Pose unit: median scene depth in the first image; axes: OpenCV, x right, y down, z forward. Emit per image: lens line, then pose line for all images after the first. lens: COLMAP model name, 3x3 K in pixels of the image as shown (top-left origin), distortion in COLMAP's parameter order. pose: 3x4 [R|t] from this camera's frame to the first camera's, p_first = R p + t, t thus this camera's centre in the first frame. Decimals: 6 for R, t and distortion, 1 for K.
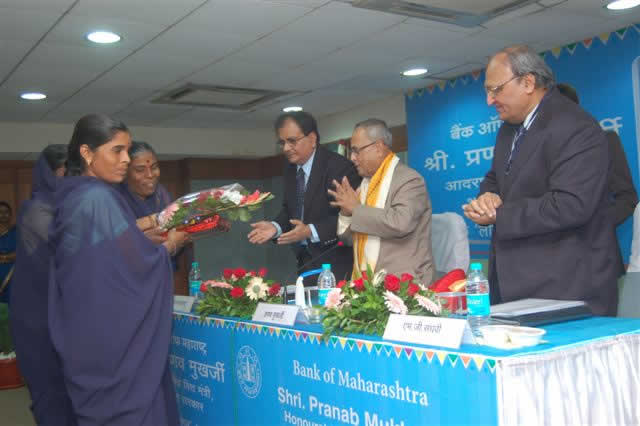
lens RADIAL K [[739.6, 0, 320.0], [0, 739.6, 213.0], [0, 0, 1]] dist [-0.055921, -0.005959]
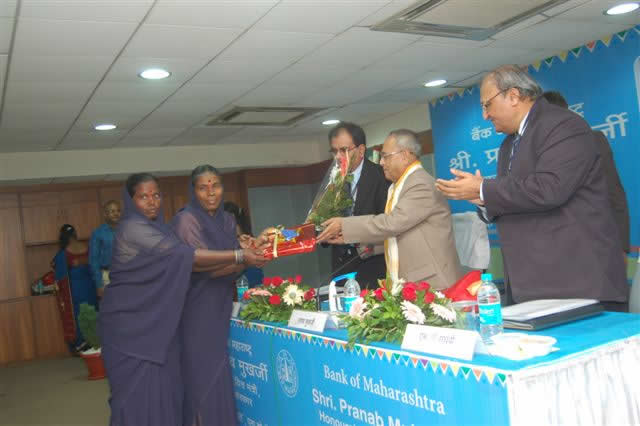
lens RADIAL K [[632.4, 0, 320.0], [0, 632.4, 213.0], [0, 0, 1]] dist [-0.064485, 0.012265]
pose [[0.995400, -0.056180, -0.077601, 0.042496], [0.057062, 0.998328, 0.009186, -0.031974], [0.076956, -0.013572, 0.996942, 0.079639]]
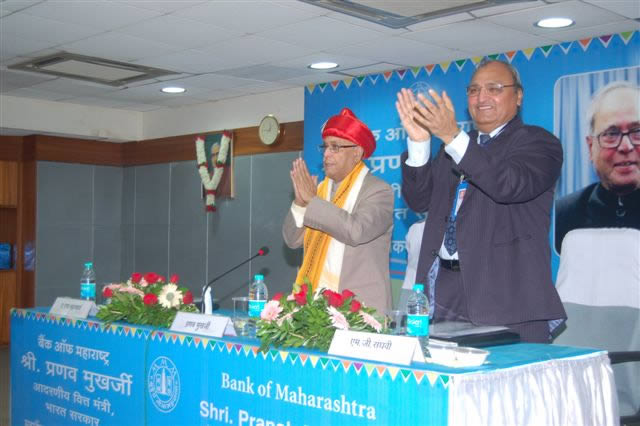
lens RADIAL K [[885.6, 0, 329.0], [0, 885.6, 212.9], [0, 0, 1]] dist [-0.038834, -0.036333]
pose [[0.979271, 0.073243, 0.188849, -0.132209], [-0.073223, 0.997290, -0.007091, -0.010521], [-0.188857, -0.006884, 0.981981, -0.156512]]
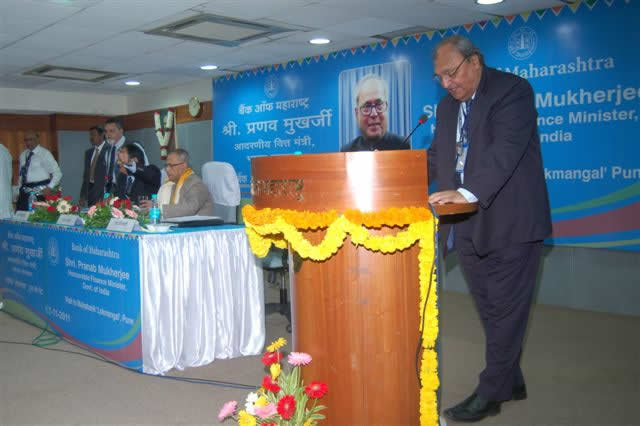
lens RADIAL K [[657.6, 0, 320.0], [0, 657.6, 213.0], [0, 0, 1]] dist [-0.068861, -0.004351]
pose [[0.984283, 0.031348, 0.173795, 0.301569], [-0.045556, 0.995882, 0.078376, -0.039758], [-0.170622, -0.085061, 0.981658, -0.762709]]
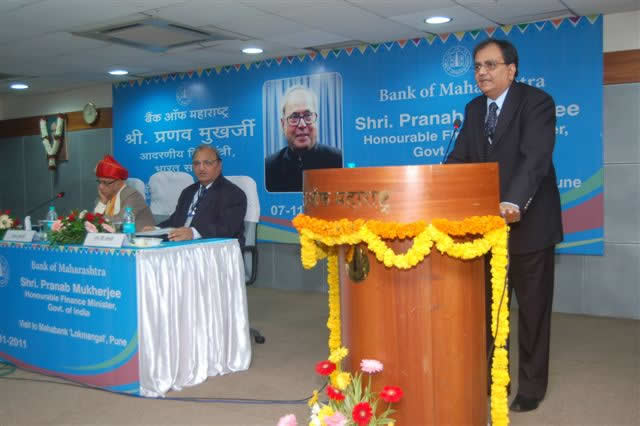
lens RADIAL K [[671.5, 0, 320.0], [0, 671.5, 213.0], [0, 0, 1]] dist [-0.068070, 0.003145]
pose [[0.917204, 0.022075, 0.397806, -0.035783], [-0.046363, 0.997594, 0.051538, -0.027312], [-0.395711, -0.065714, 0.916021, -0.706509]]
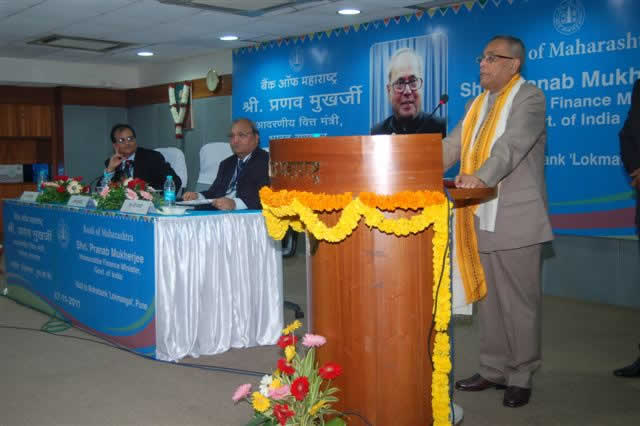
lens RADIAL K [[753.7, 0, 320.0], [0, 753.7, 213.0], [0, 0, 1]] dist [-0.051921, -0.034803]
pose [[0.990503, 0.044455, 0.130103, 0.302128], [-0.057341, 0.993627, 0.097040, -0.045012], [-0.124960, -0.103579, 0.986740, -0.909656]]
